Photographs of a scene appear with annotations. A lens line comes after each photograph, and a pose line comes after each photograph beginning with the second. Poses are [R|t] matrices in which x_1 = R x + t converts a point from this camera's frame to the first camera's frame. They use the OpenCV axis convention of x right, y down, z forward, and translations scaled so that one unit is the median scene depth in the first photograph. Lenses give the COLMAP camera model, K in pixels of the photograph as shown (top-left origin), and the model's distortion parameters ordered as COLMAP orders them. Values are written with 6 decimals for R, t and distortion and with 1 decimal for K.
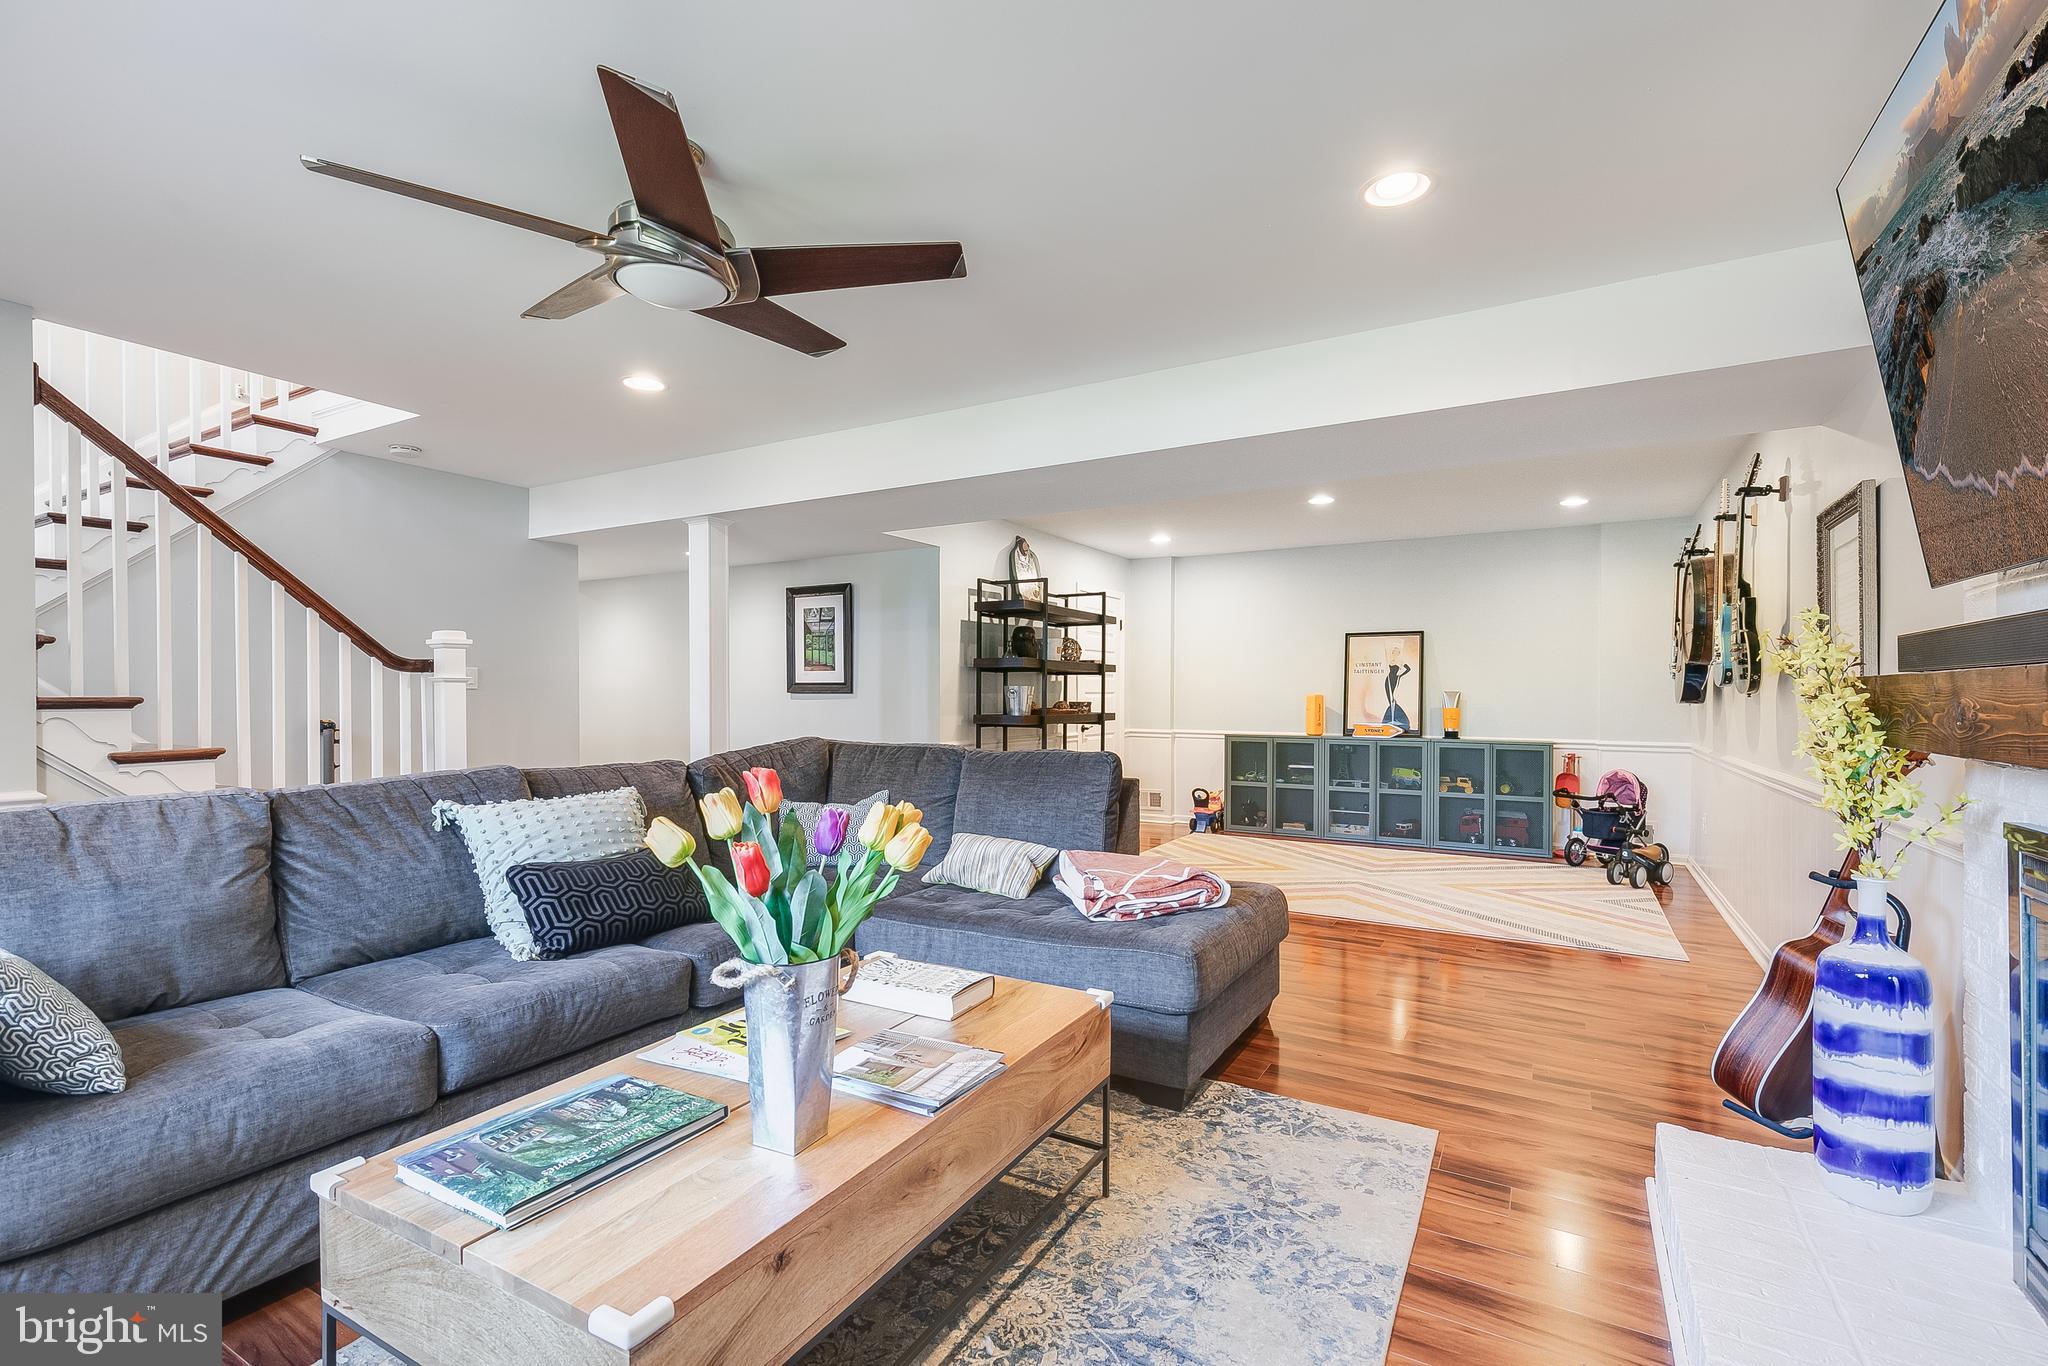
lens RADIAL K [[912.9, 0, 1022.0], [0, 912.9, 695.0], [0, 0, 1]] dist [0.009987, -0.001348]
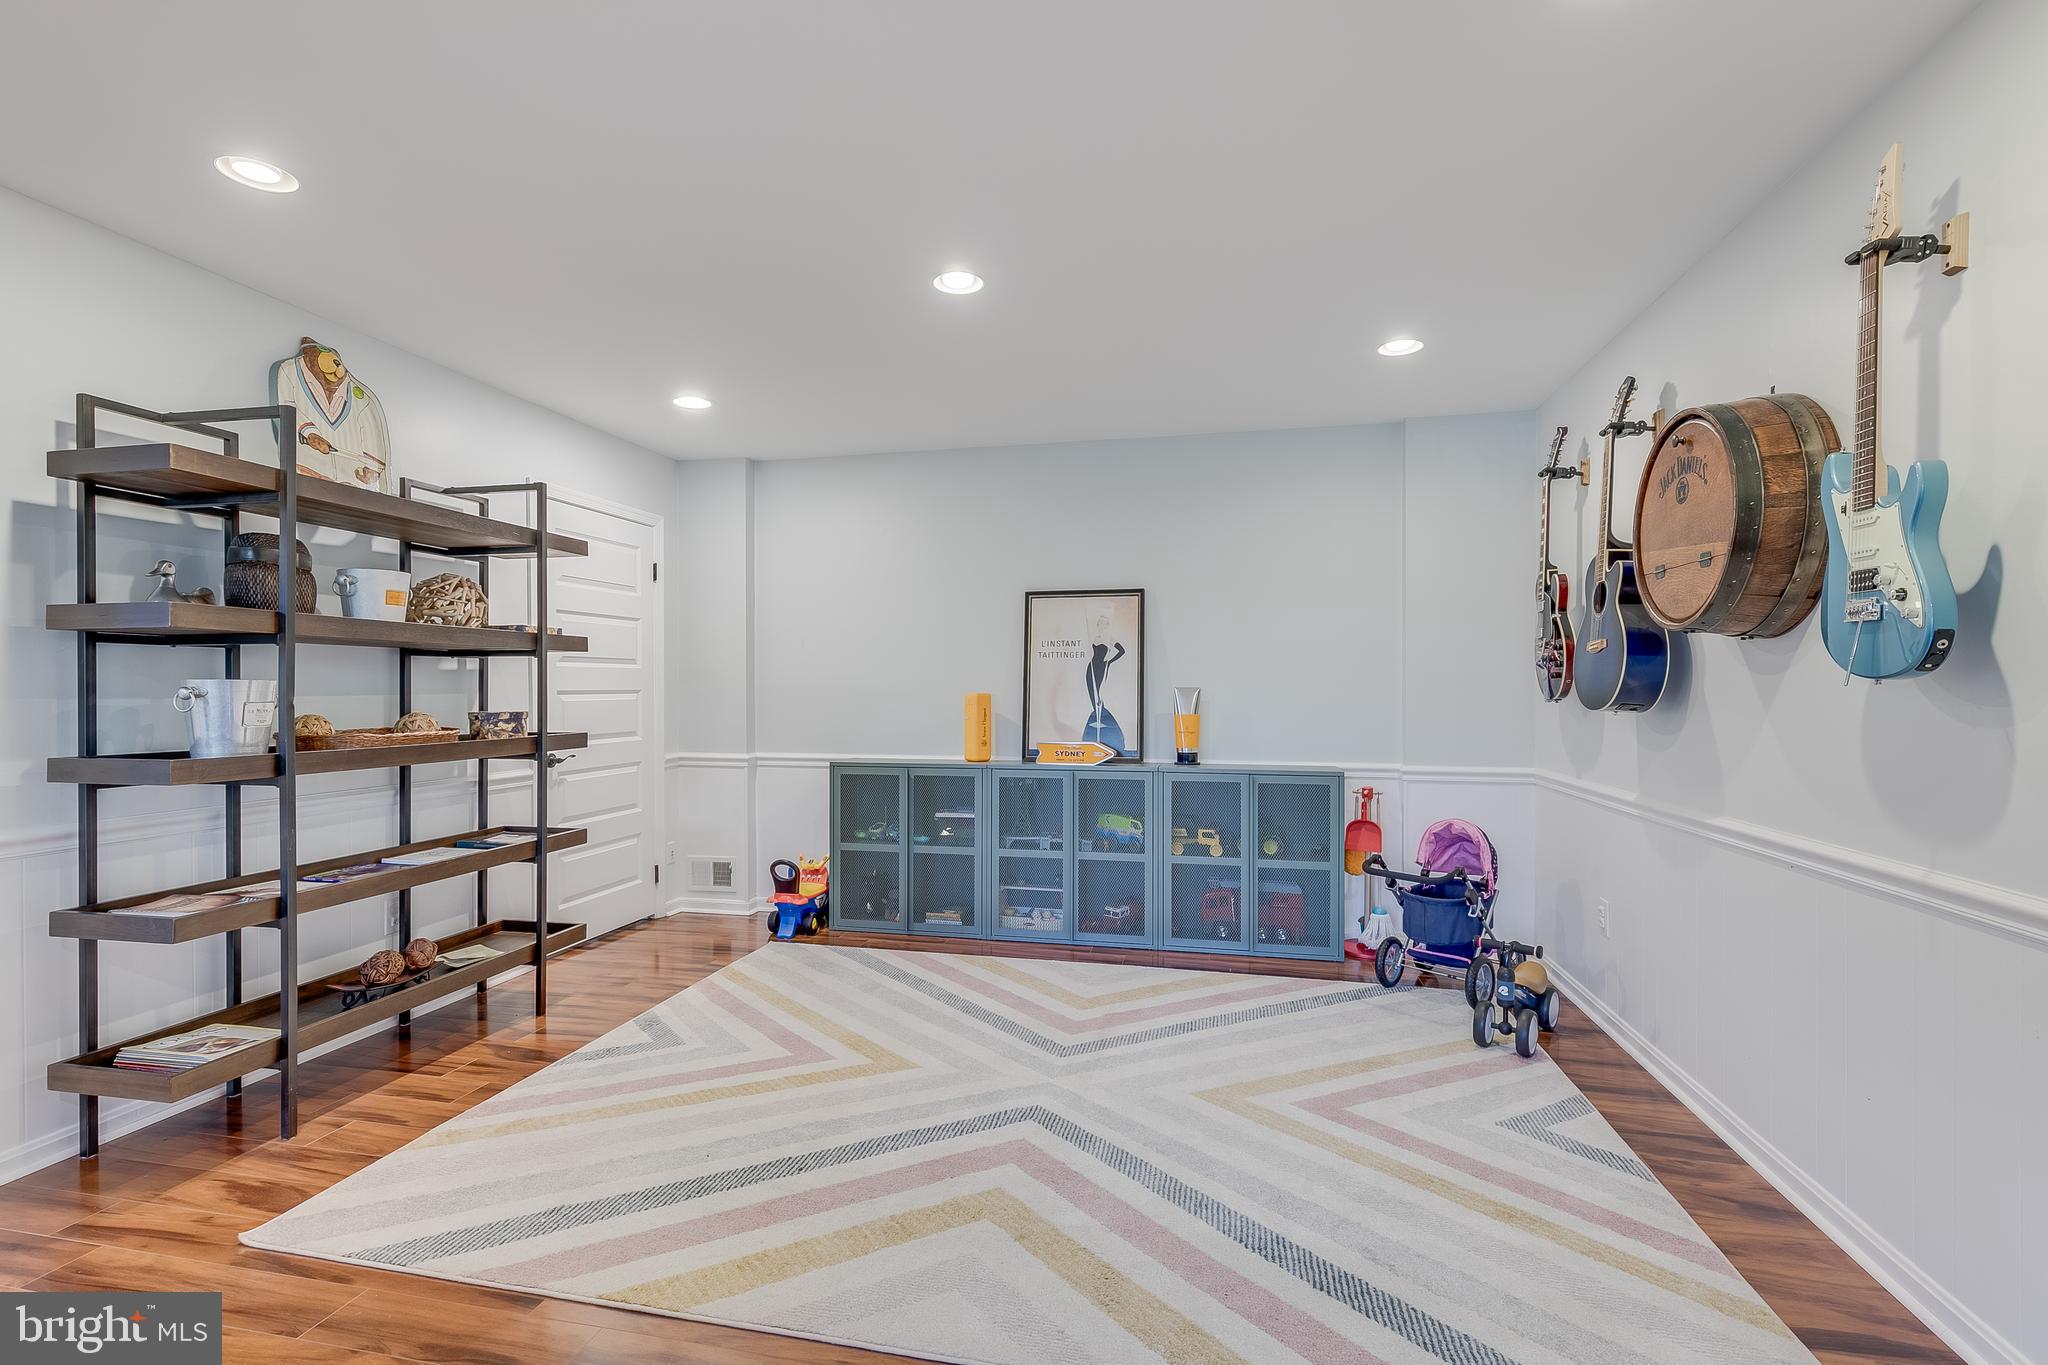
lens RADIAL K [[912.9, 0, 1022.0], [0, 912.9, 694.5], [0, 0, 1]] dist [0.009987, -0.001348]
pose [[0.953320, -0.007230, 0.301874, 0.182662], [0.005459, 0.999963, 0.006710, -0.003808], [-0.301911, -0.004749, 0.953324, 0.458461]]
